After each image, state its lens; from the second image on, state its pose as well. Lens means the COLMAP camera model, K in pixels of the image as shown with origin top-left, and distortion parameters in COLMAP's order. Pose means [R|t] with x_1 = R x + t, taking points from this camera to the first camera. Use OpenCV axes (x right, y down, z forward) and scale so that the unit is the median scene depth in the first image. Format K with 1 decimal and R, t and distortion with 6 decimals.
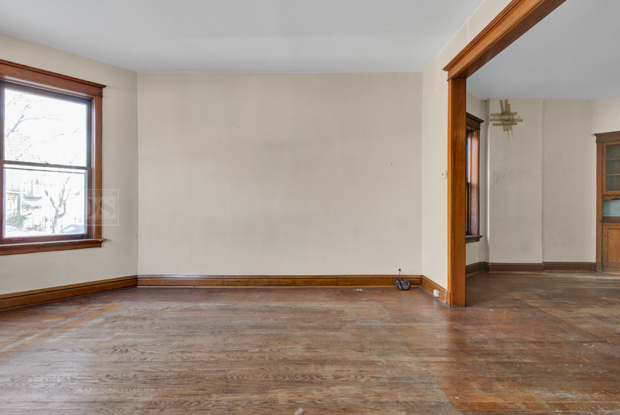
lens RADIAL K [[282.0, 0, 310.7], [0, 282.0, 204.9], [0, 0, 1]] dist [0.000485, 0.000249]
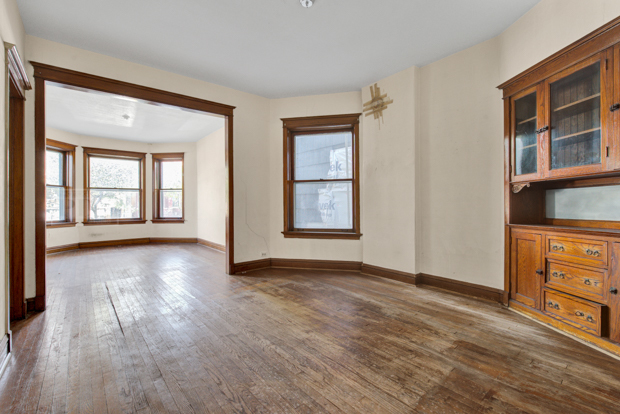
lens RADIAL K [[274.7, 0, 310.0], [0, 274.7, 207.0], [0, 0, 1]] dist [-0.000793, 0.000002]
pose [[0.635535, -0.003245, -0.772065, 1.235018], [0.003291, 0.999993, -0.001493, 0.017821], [0.772065, -0.001592, 0.635541, 0.287889]]
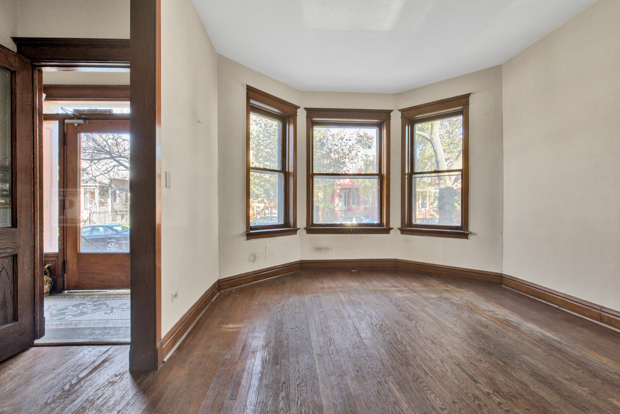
lens RADIAL K [[282.0, 0, 310.7], [0, 282.0, 204.4], [0, 0, 1]] dist [0.000485, 0.000249]
pose [[0.079586, 0.001737, -0.996826, 0.244062], [-0.004419, 0.999989, 0.001390, 0.010606], [0.996818, 0.004295, 0.079593, 0.222337]]
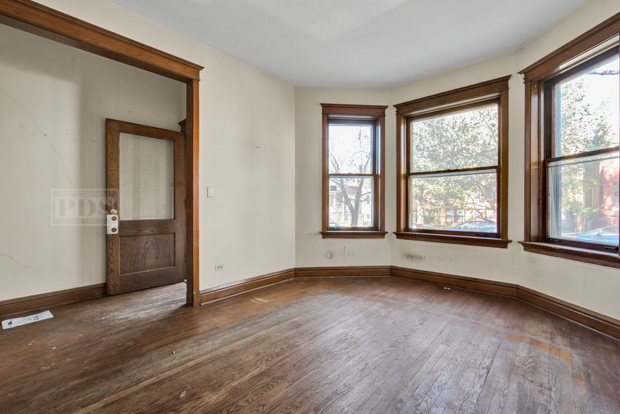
lens RADIAL K [[278.6, 0, 304.7], [0, 278.6, 206.3], [0, 0, 1]] dist [-0.000793, -0.000256]
pose [[-0.667041, 0.002246, -0.745018, 0.142651], [-0.001094, 0.999991, 0.003994, 0.005227], [0.745021, 0.003479, -0.667032, 0.673080]]
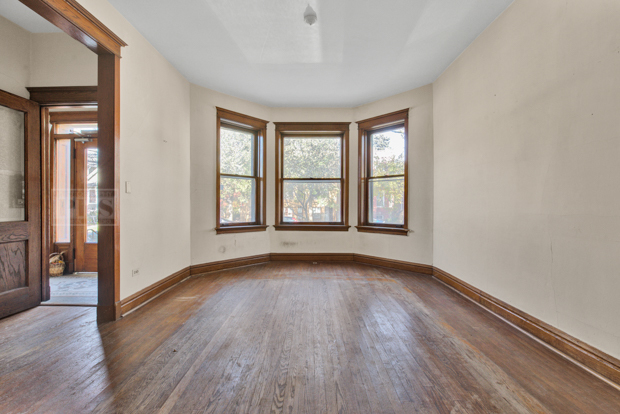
lens RADIAL K [[279.4, 0, 312.5], [0, 279.4, 205.0], [0, 0, 1]] dist [0.000303, -0.000141]
pose [[0.002668, 0.001682, -0.999995, 0.395175], [-0.006504, 0.999977, 0.001665, 0.008463], [0.999975, 0.006500, 0.002679, 0.434926]]
